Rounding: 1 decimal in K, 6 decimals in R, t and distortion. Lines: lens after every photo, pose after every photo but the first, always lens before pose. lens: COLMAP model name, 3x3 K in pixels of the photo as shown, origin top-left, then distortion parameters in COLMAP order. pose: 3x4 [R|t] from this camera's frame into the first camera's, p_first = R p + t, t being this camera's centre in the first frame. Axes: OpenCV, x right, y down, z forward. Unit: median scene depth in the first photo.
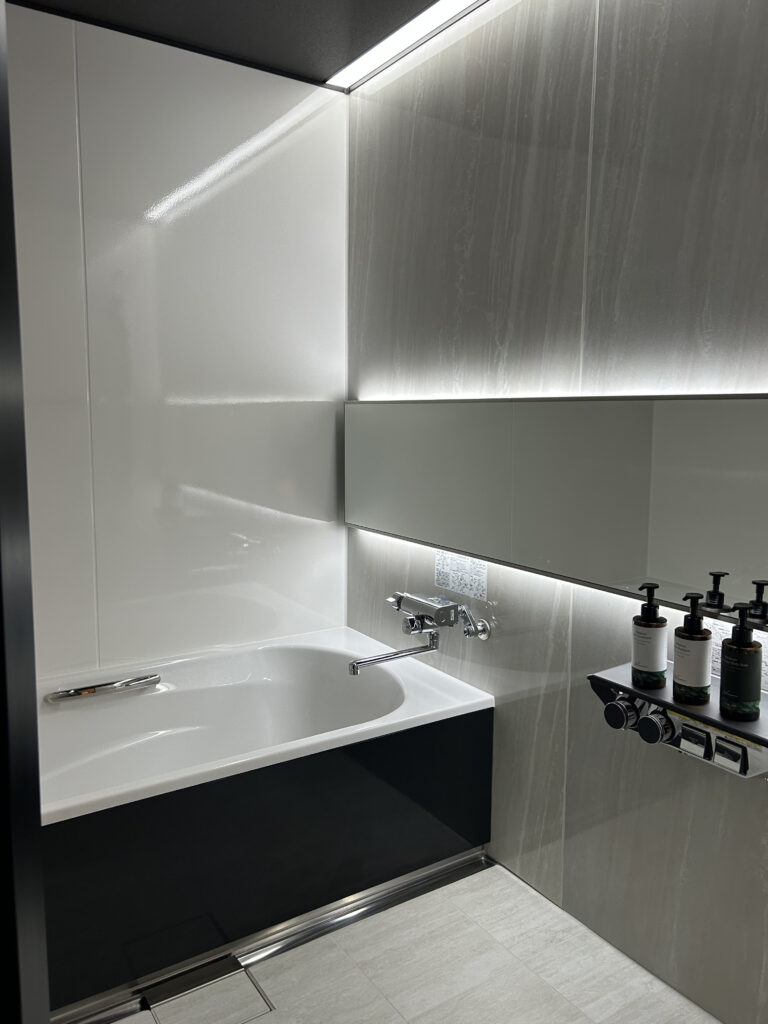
lens RADIAL K [[768.9, 0, 384.0], [0, 768.9, 512.0], [0, 0, 1]] dist [0.069474, -0.094554]
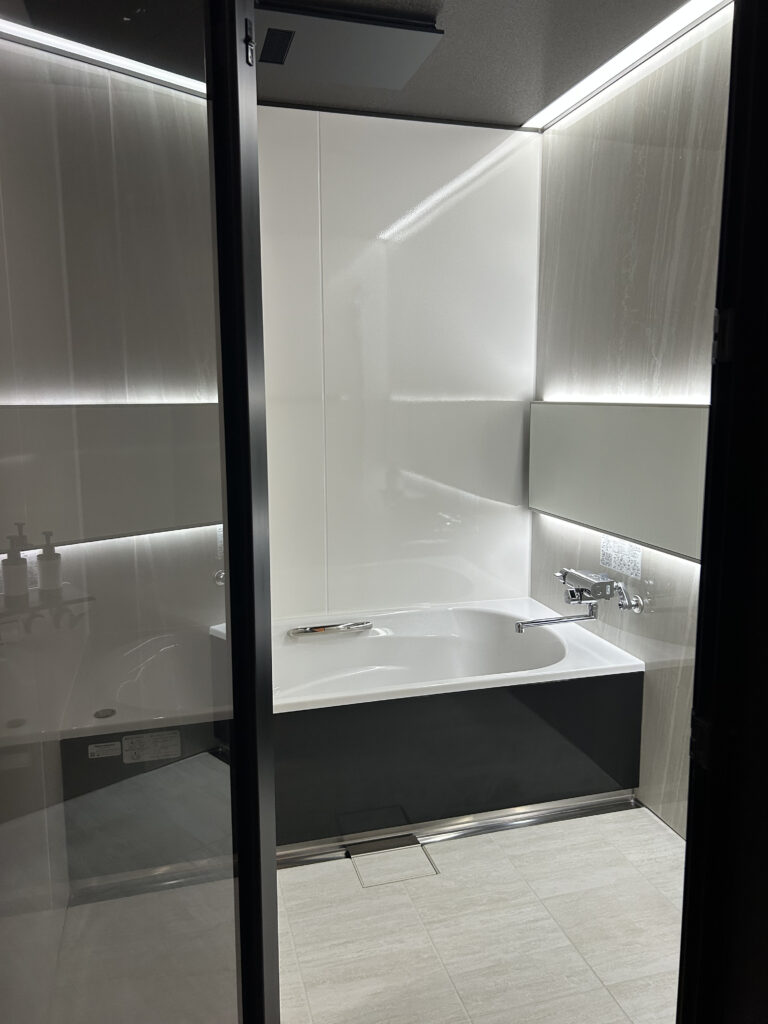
lens RADIAL K [[768.9, 0, 384.0], [0, 768.9, 512.0], [0, 0, 1]] dist [0.069474, -0.094554]
pose [[0.953215, 0.029506, -0.300849, 0.112335], [-0.021417, 0.999316, 0.030150, -0.011246], [0.301533, -0.022297, 0.953195, -0.208784]]
